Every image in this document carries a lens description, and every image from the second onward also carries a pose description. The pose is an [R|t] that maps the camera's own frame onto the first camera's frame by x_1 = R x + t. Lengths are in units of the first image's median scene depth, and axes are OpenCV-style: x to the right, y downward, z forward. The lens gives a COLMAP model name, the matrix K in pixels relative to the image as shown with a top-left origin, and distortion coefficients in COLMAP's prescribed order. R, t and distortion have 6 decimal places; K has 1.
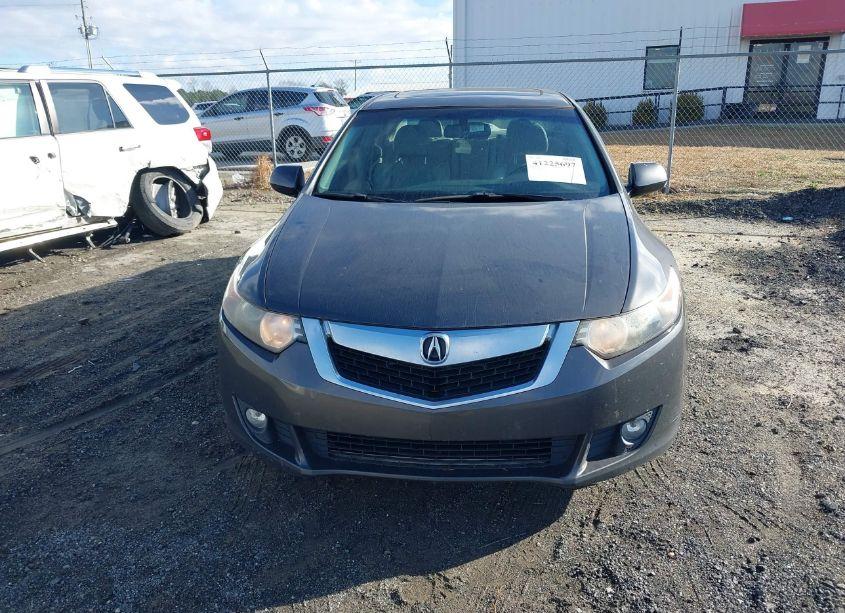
lens RADIAL K [[654.2, 0, 440.9], [0, 654.2, 299.4], [0, 0, 1]] dist [0.007539, -0.011359]
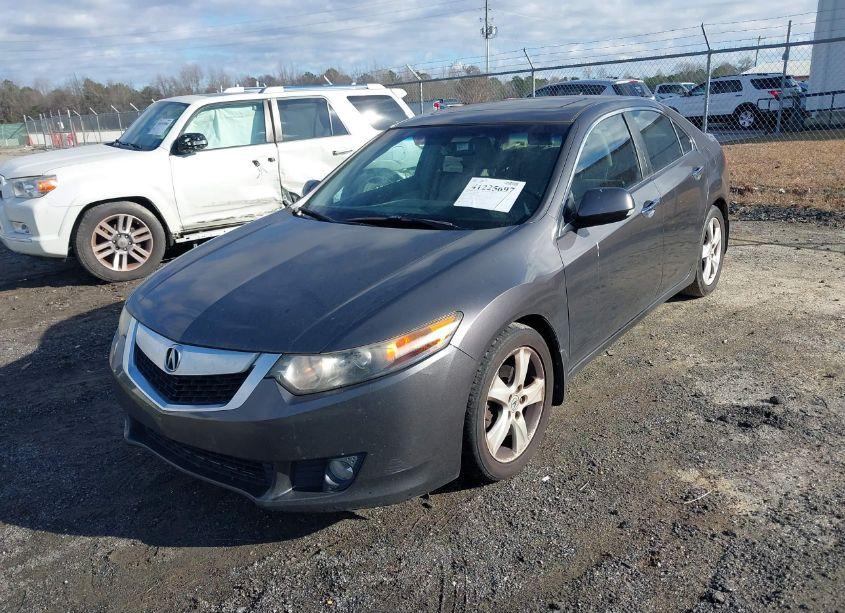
lens RADIAL K [[654.2, 0, 427.7], [0, 654.2, 306.4], [0, 0, 1]] dist [0.007539, -0.011359]
pose [[0.853680, 0.122624, -0.506155, 0.596292], [-0.109207, 0.992427, 0.056243, -0.082105], [0.509219, 0.007262, 0.860606, 0.146716]]
